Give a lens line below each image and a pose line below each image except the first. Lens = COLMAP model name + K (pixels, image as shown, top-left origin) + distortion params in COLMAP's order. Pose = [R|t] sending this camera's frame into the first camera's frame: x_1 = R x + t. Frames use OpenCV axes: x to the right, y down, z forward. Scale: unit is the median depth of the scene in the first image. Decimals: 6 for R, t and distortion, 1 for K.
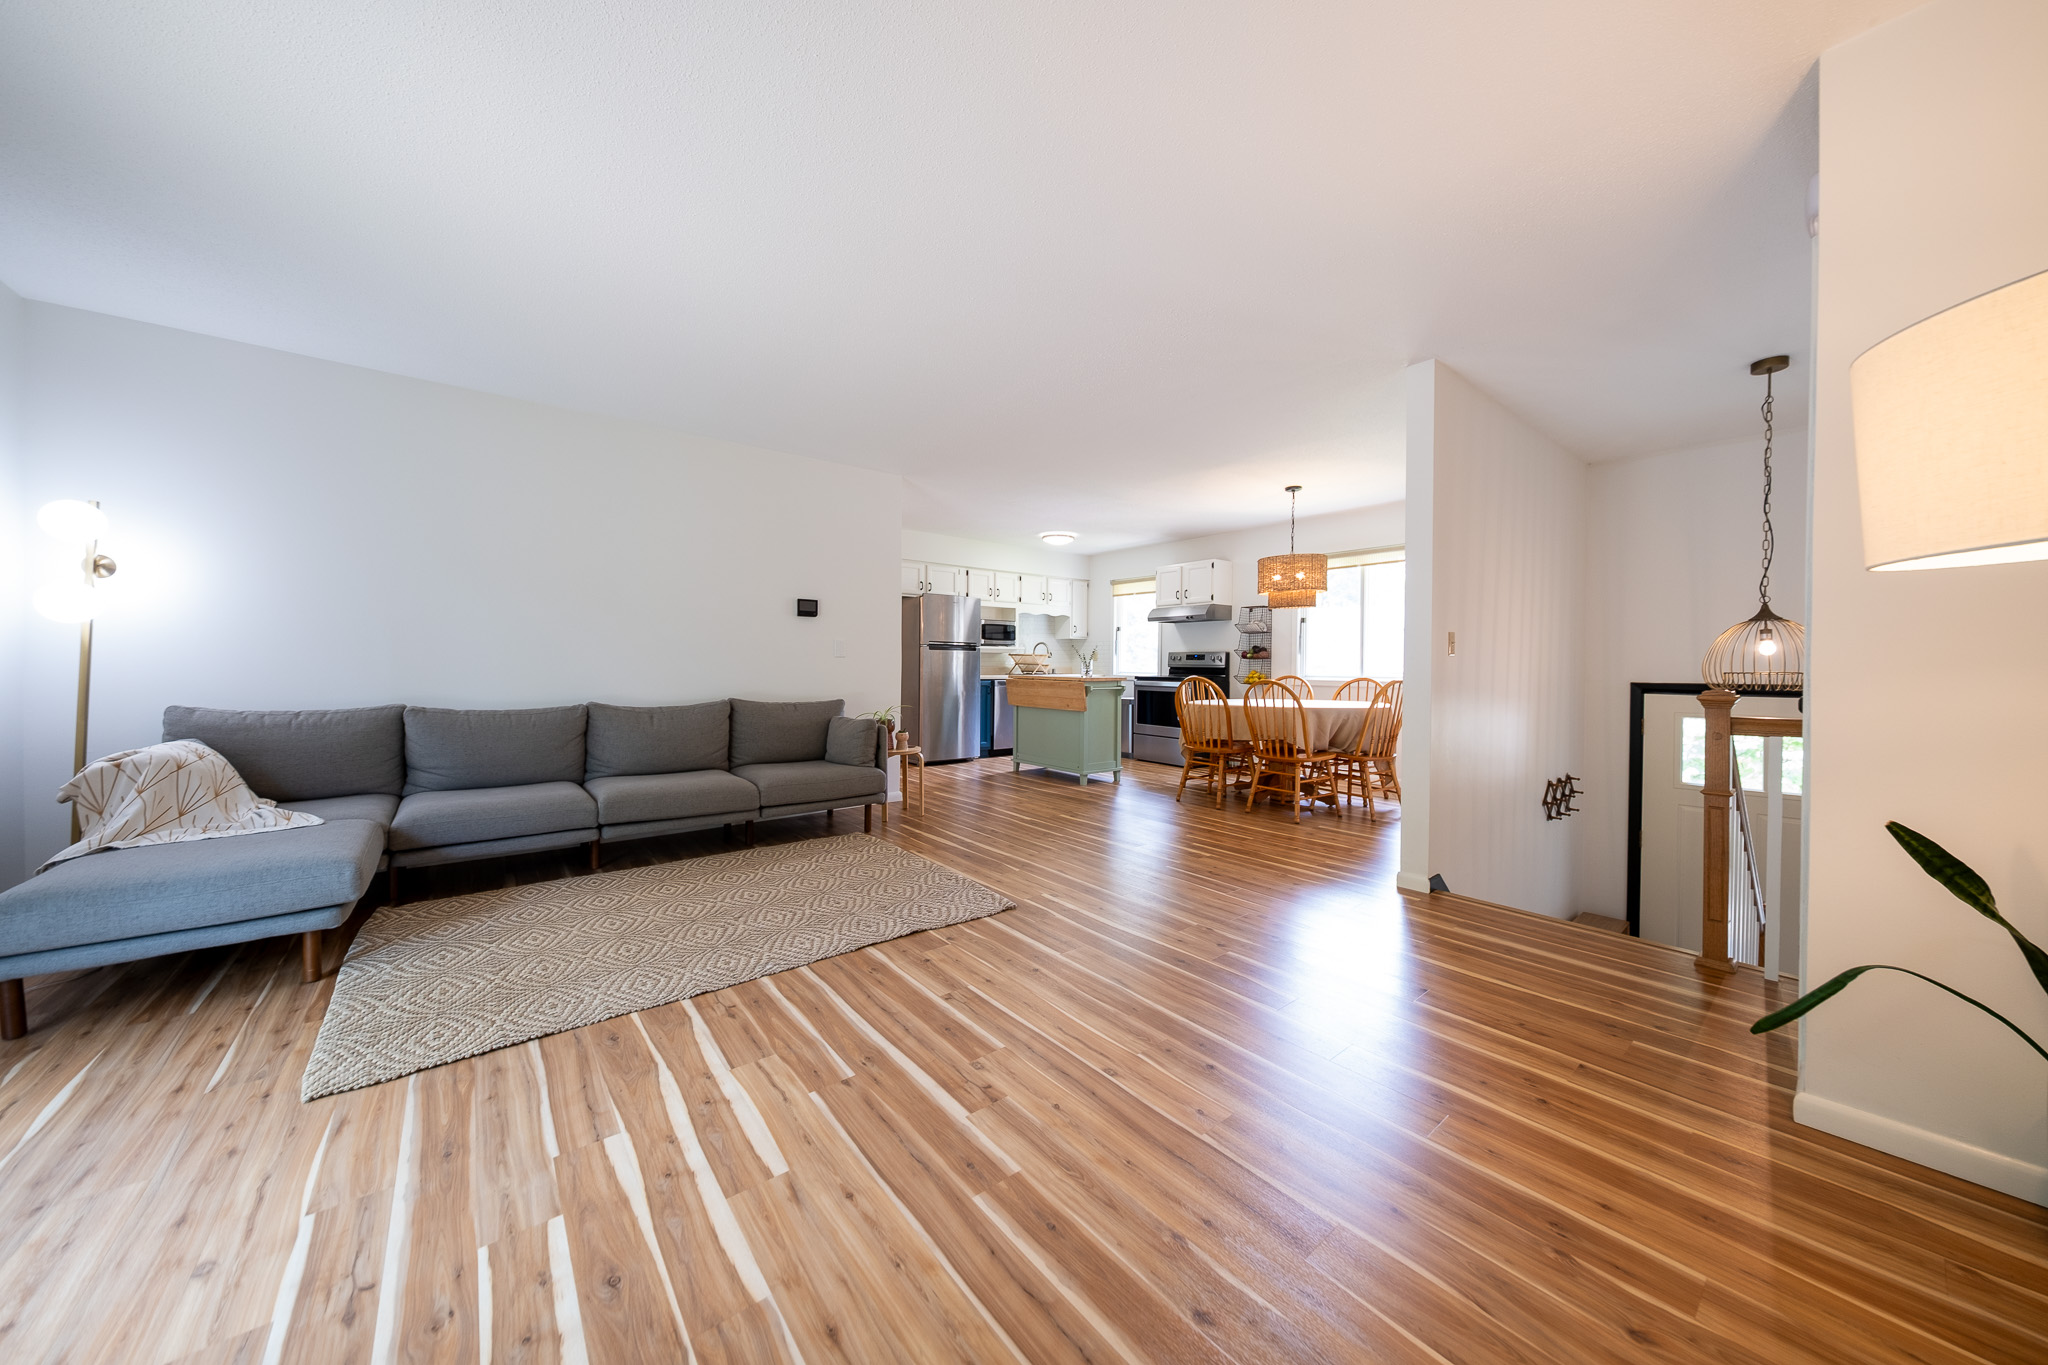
lens RADIAL K [[691.2, 0, 1012.5], [0, 691.2, 664.4], [0, 0, 1]] dist [0.012453, -0.005635]
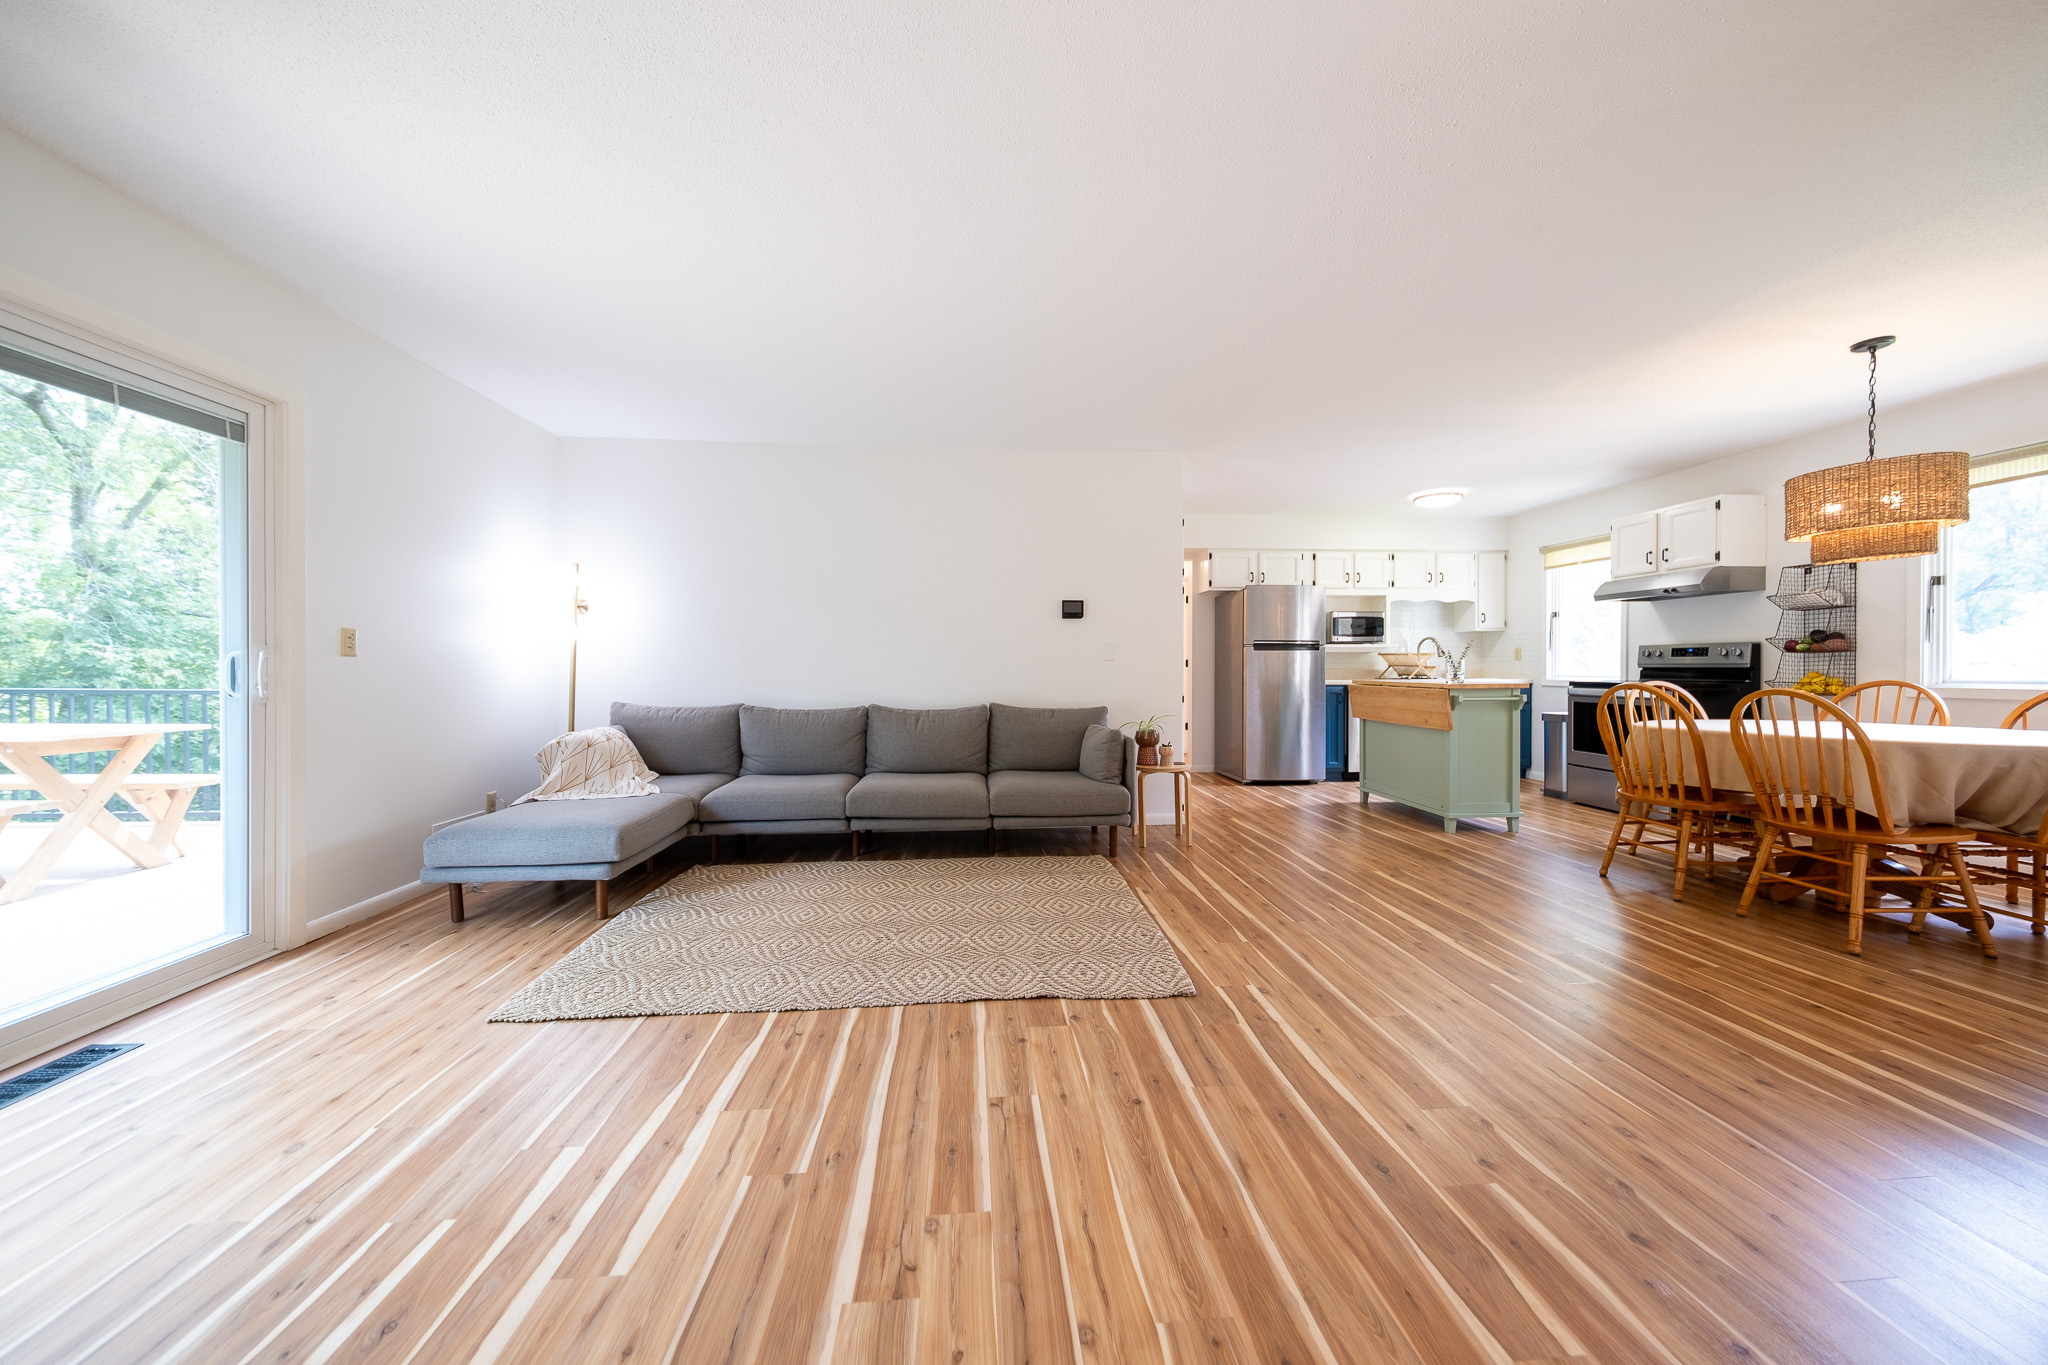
lens RADIAL K [[691.2, 0, 1012.5], [0, 691.2, 664.4], [0, 0, 1]] dist [0.012453, -0.005635]
pose [[0.826775, -0.012806, -0.562387, 0.165581], [0.009074, 0.999914, -0.009429, 0.002377], [0.562460, 0.002693, 0.826820, 0.174160]]
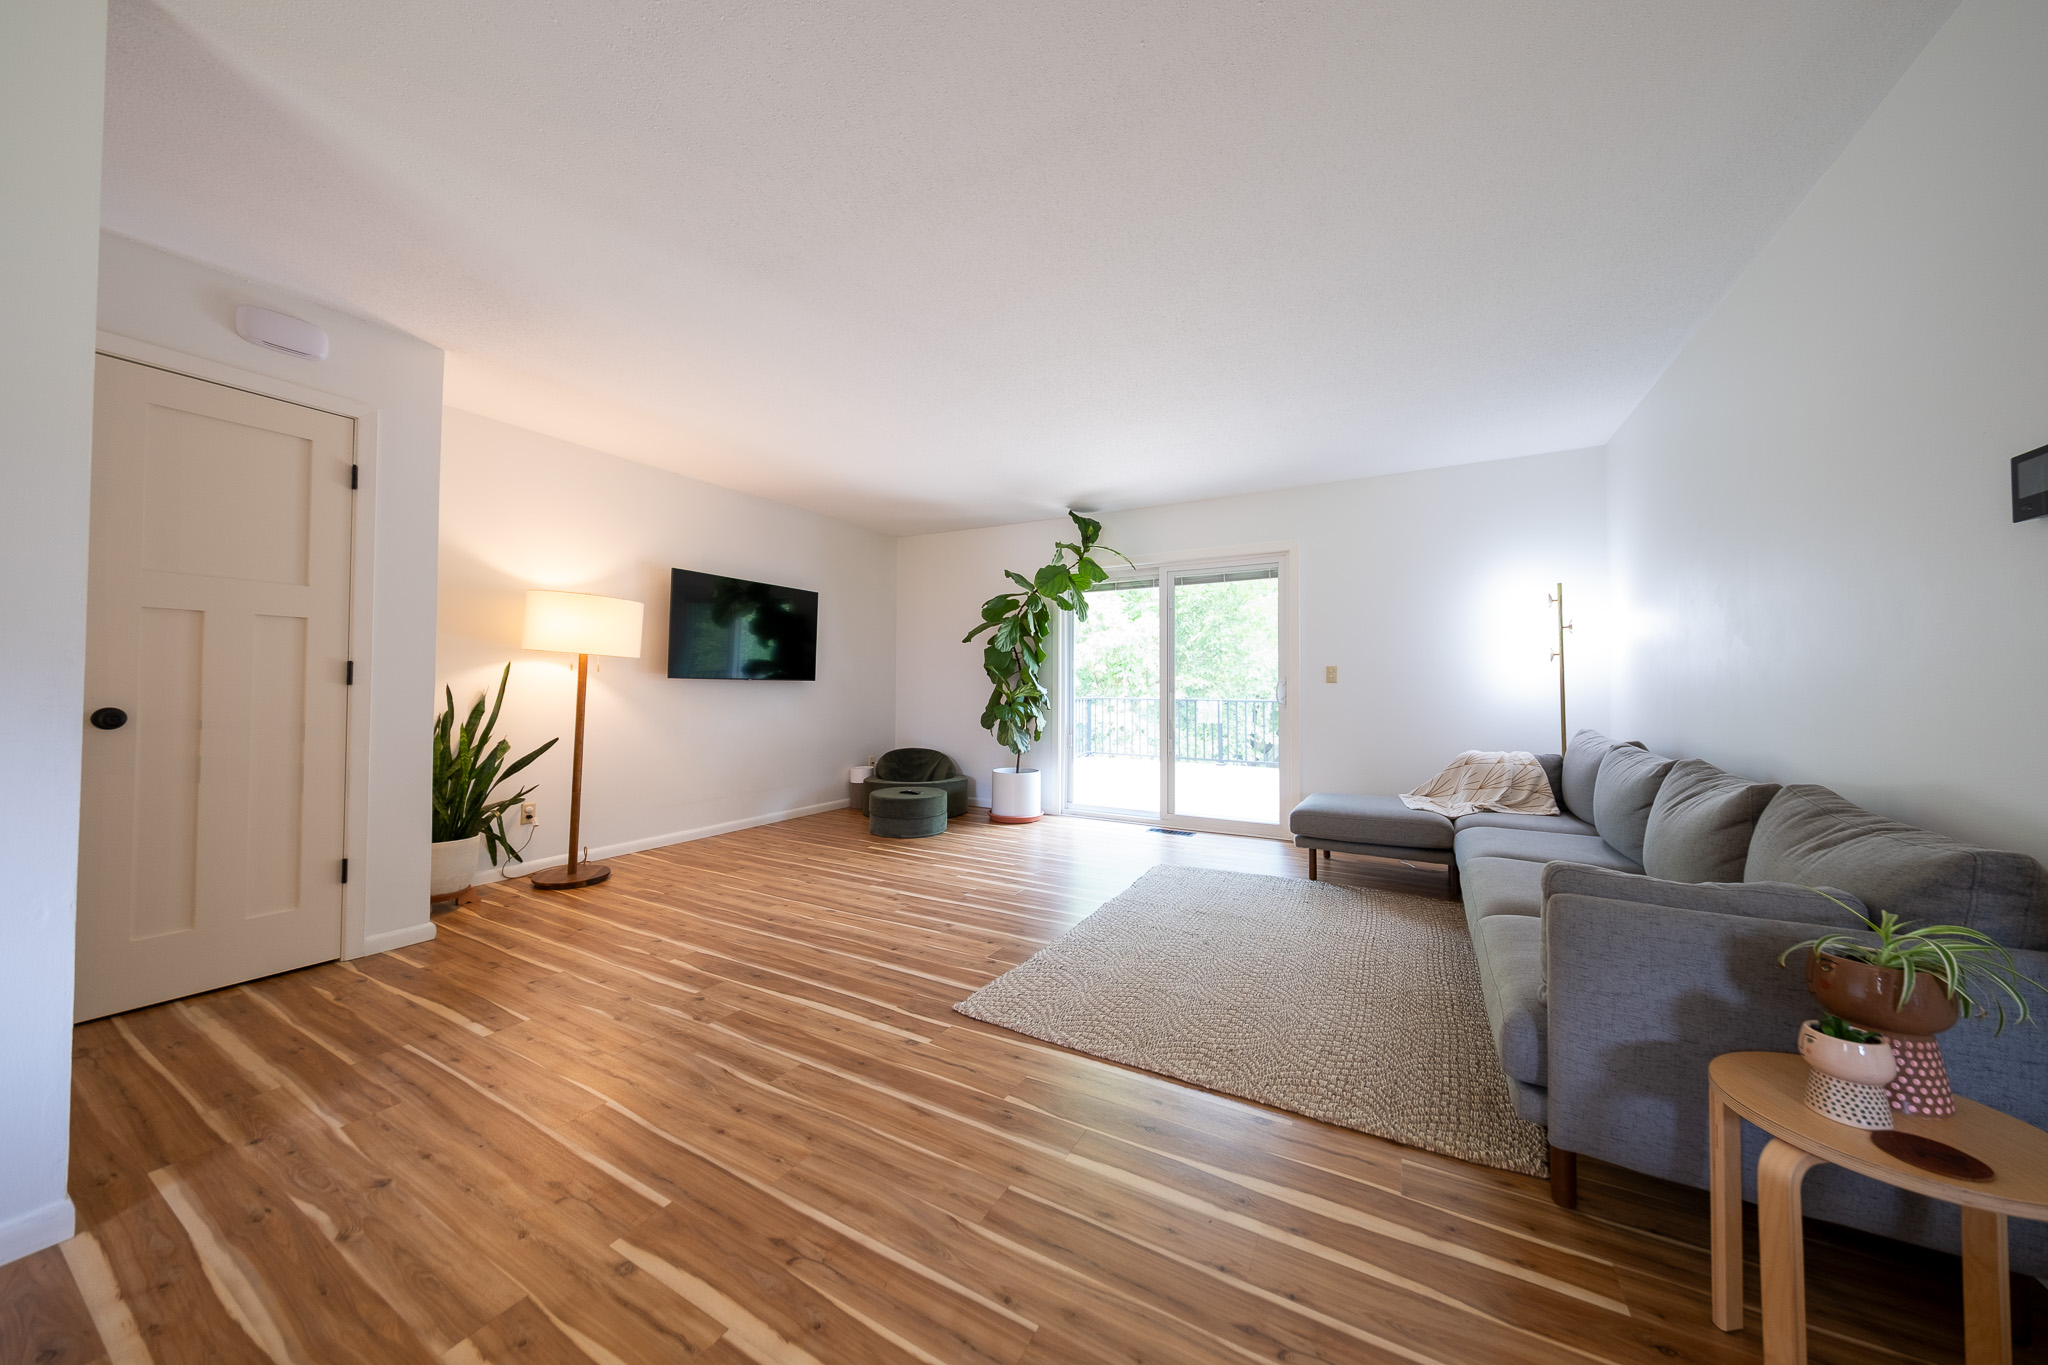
lens RADIAL K [[663.6, 0, 1023.1], [0, 663.6, 672.2], [0, 0, 1]] dist [-0.000568, -0.000070]
pose [[-0.918326, -0.021264, -0.395253, 0.143850], [-0.013052, 0.999640, -0.023456, -0.001399], [0.395610, -0.016381, -0.918273, 1.065211]]
